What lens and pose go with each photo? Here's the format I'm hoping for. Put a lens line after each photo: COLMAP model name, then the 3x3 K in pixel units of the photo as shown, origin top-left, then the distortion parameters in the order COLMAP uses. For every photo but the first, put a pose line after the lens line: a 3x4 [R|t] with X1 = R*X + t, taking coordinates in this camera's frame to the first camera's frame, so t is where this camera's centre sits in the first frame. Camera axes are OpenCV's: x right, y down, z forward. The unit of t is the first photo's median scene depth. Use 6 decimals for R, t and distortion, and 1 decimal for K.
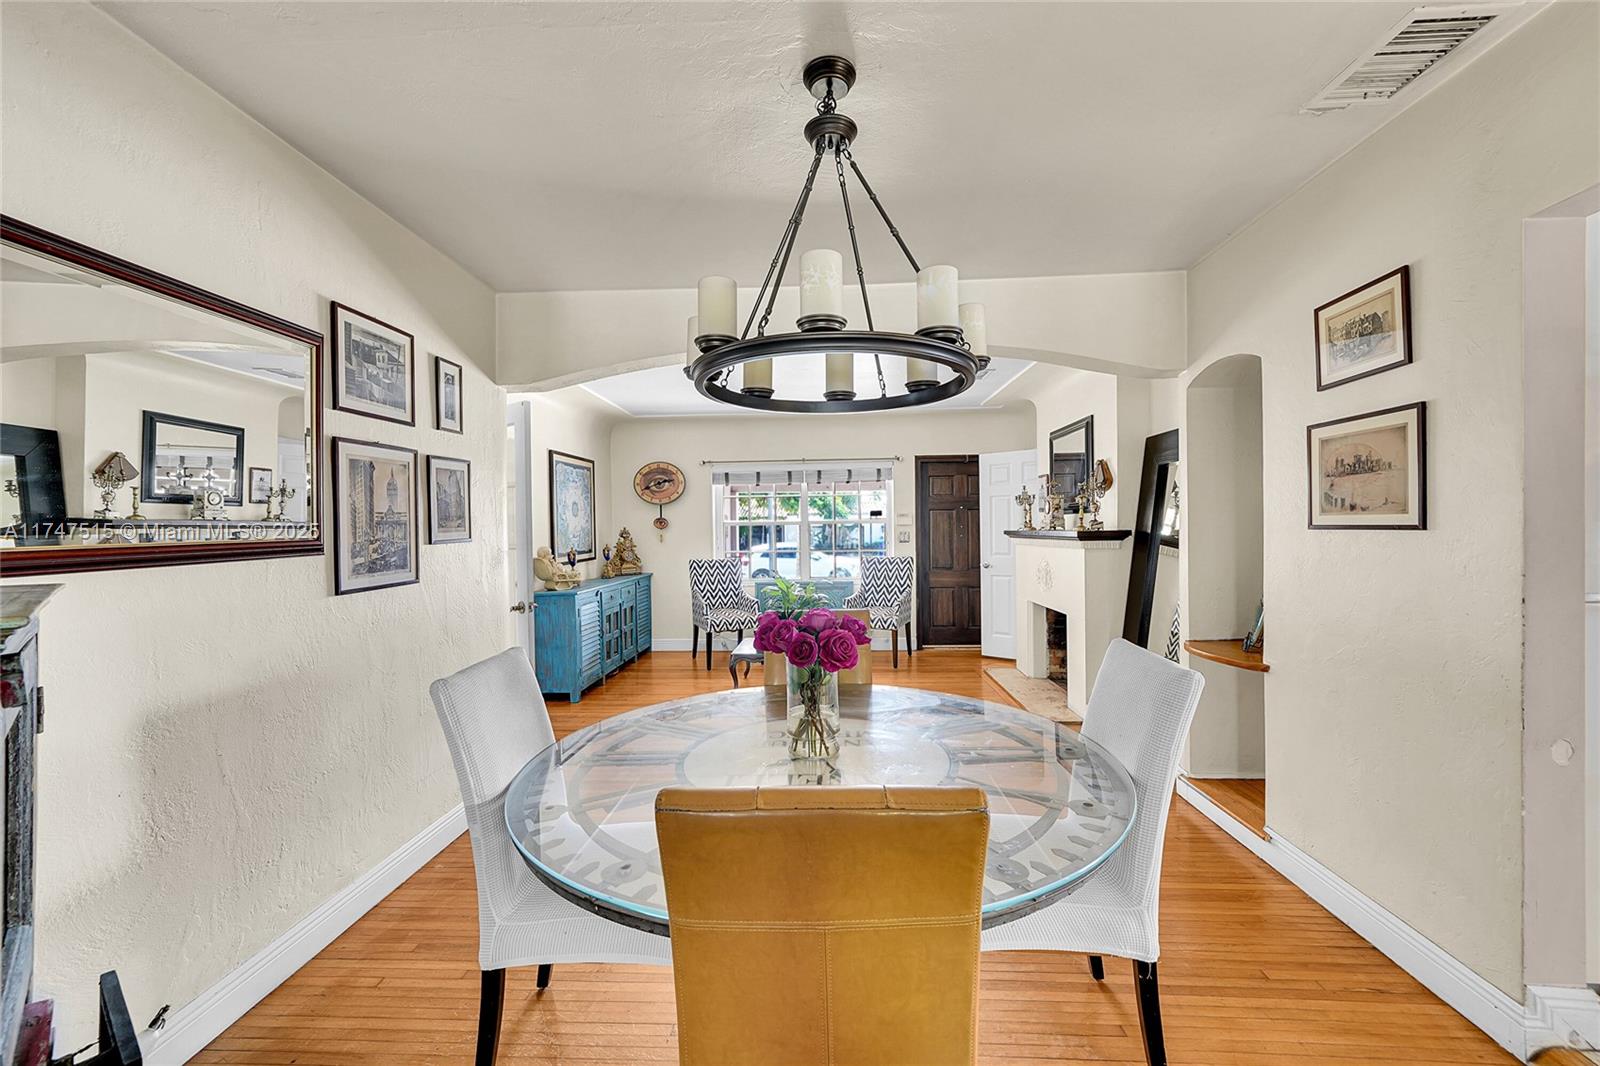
lens RADIAL K [[631.7, 0, 800.0], [0, 631.7, 533.0], [0, 0, 1]] dist [-0.009077, -0.000073]
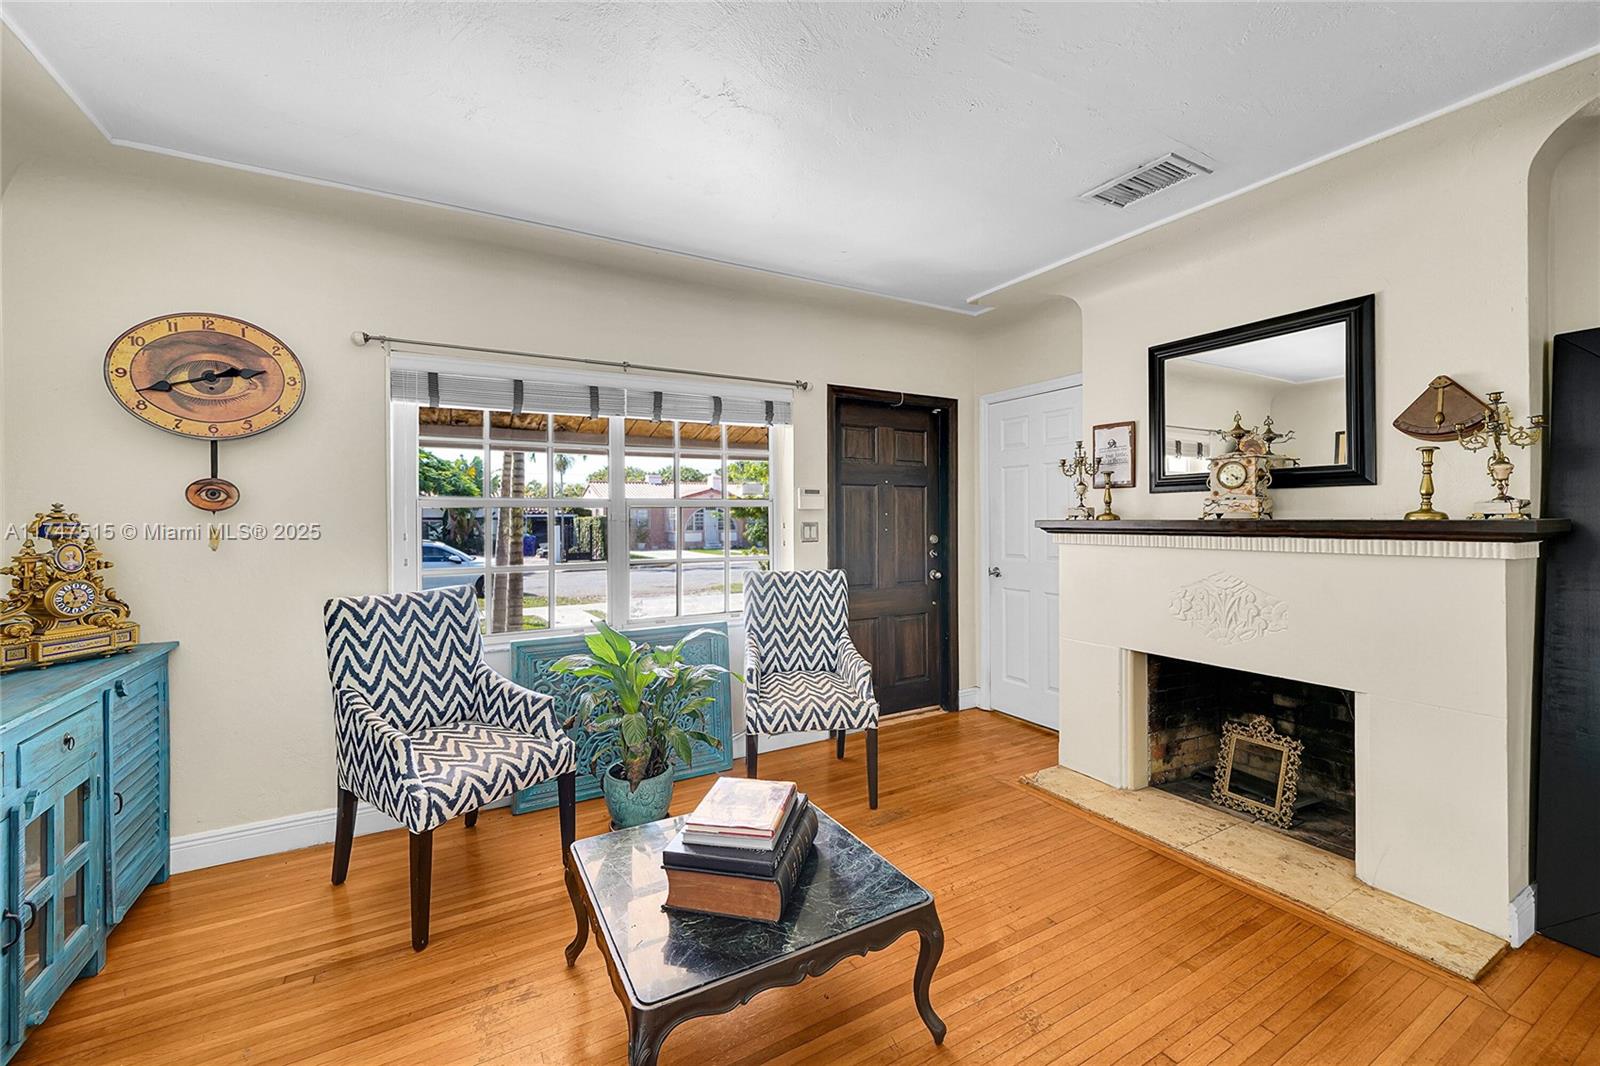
lens RADIAL K [[645.9, 0, 802.5], [0, 645.9, 511.8], [0, 0, 1]] dist [-0.008456, 0.000096]
pose [[0.841786, 0.013175, 0.539651, -0.171933], [-0.001295, 0.999748, -0.022389, 0.001414], [-0.539810, 0.018148, 0.841591, 0.663850]]
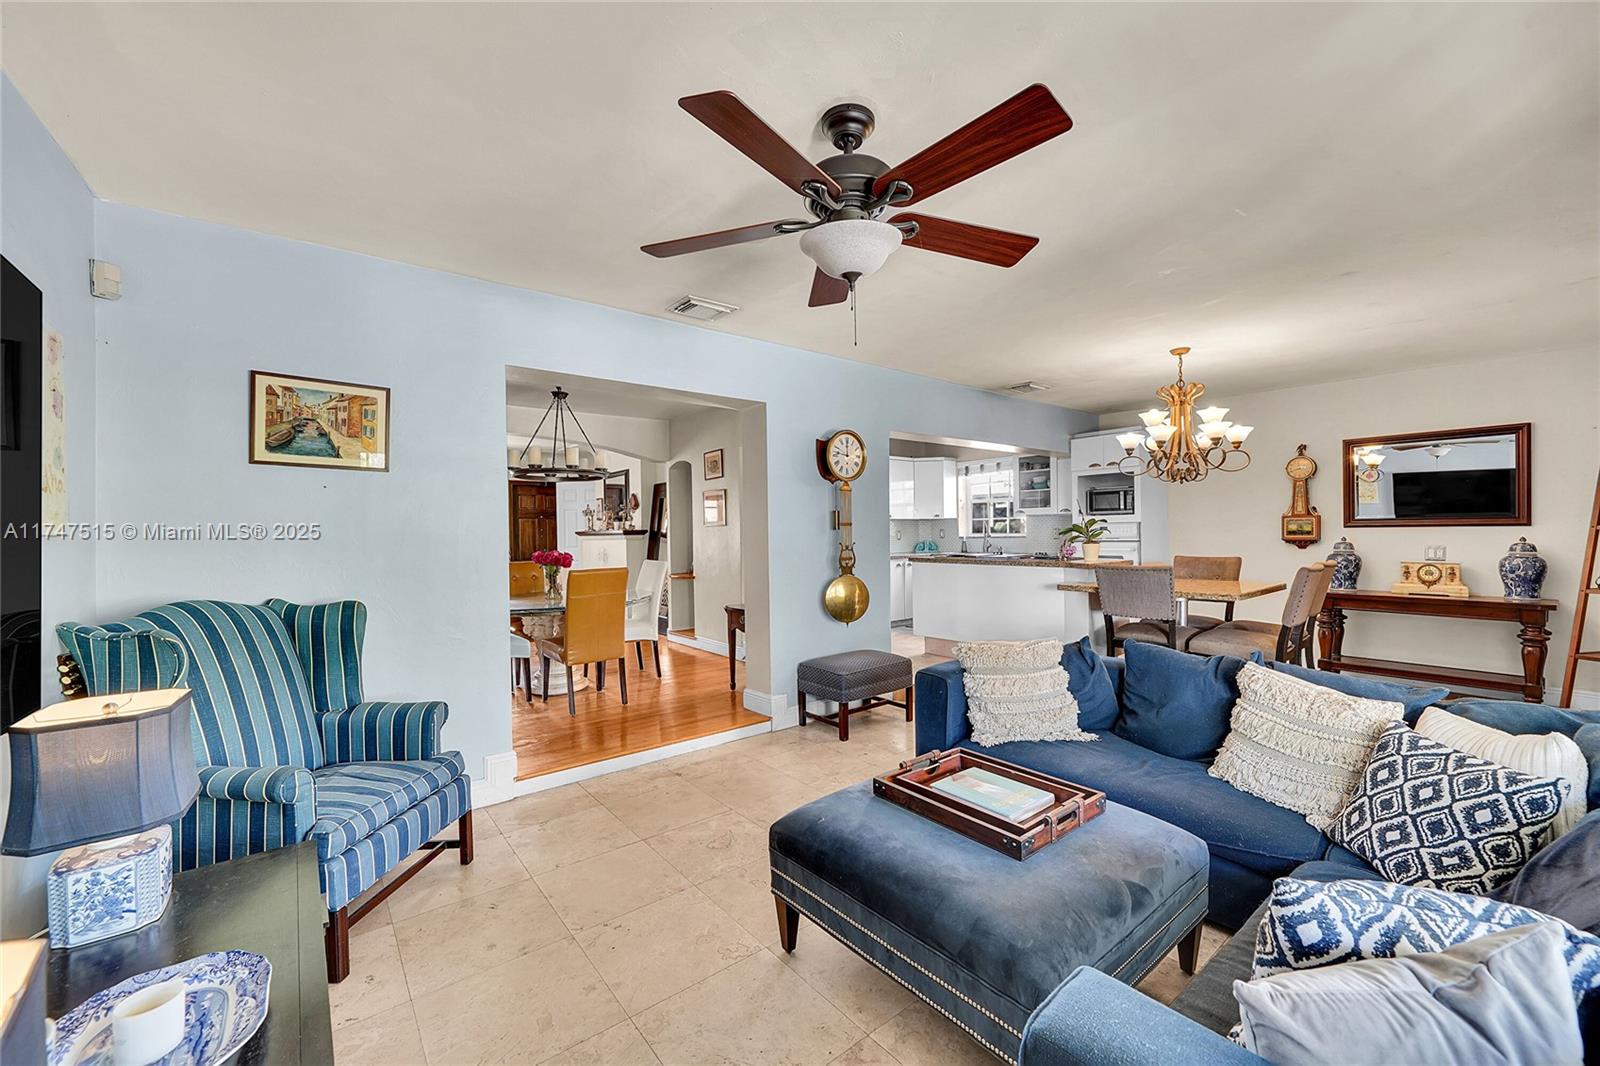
lens RADIAL K [[631.7, 0, 800.0], [0, 631.7, 533.0], [0, 0, 1]] dist [-0.009077, -0.000073]
pose [[0.748761, -0.009446, 0.662773, -0.330984], [0.017795, 0.999825, -0.005854, 0.019658], [-0.662602, 0.016177, 0.748797, -0.615602]]
